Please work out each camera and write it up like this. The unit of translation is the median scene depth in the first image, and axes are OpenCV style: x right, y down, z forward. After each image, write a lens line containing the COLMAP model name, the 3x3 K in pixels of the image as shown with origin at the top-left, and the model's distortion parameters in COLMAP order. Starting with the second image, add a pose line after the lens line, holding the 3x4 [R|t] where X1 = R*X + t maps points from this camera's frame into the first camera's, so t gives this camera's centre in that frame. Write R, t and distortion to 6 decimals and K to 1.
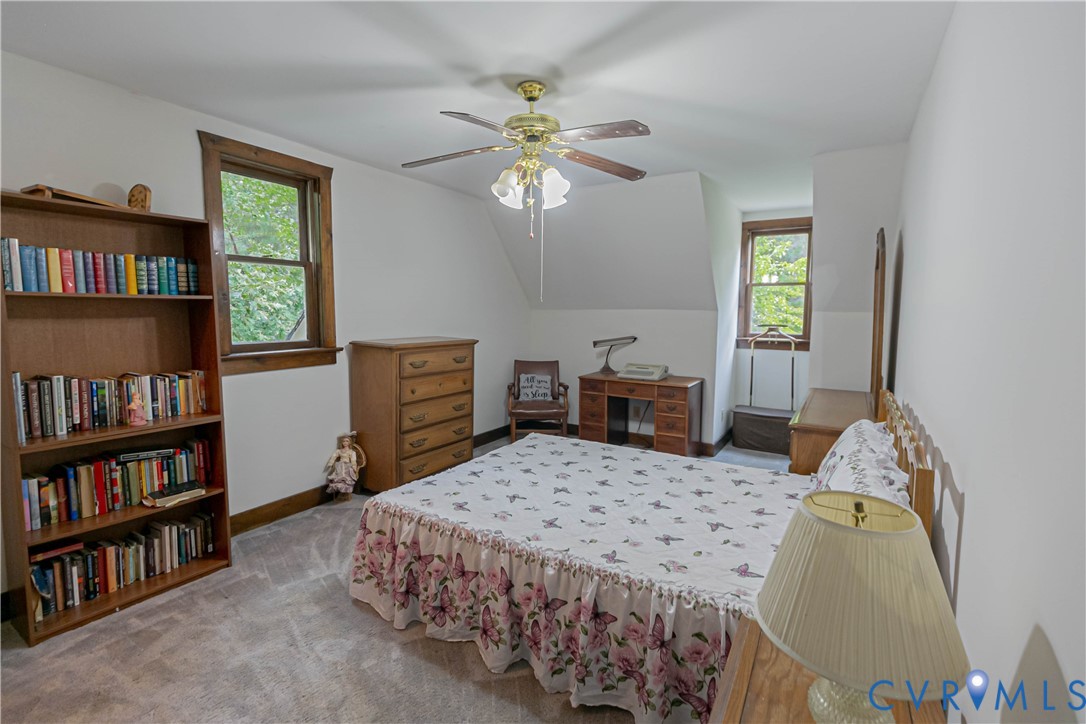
lens RADIAL K [[500.9, 0, 549.9], [0, 500.9, 358.3], [0, 0, 1]] dist [0.008806, -0.002183]
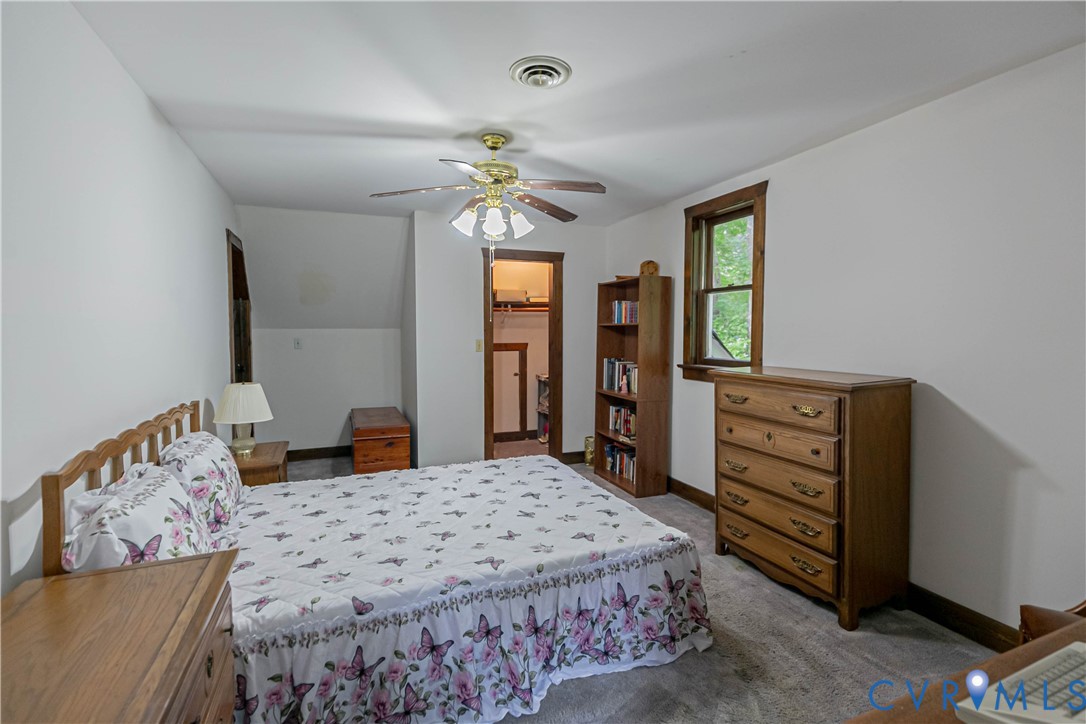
lens RADIAL K [[500.9, 0, 542.3], [0, 500.9, 353.7], [0, 0, 1]] dist [0.008806, -0.002183]
pose [[-0.603125, 0.026763, -0.797198, 0.822227], [-0.081057, 0.992207, 0.094634, -0.161247], [0.793518, 0.121694, -0.596255, 1.812454]]
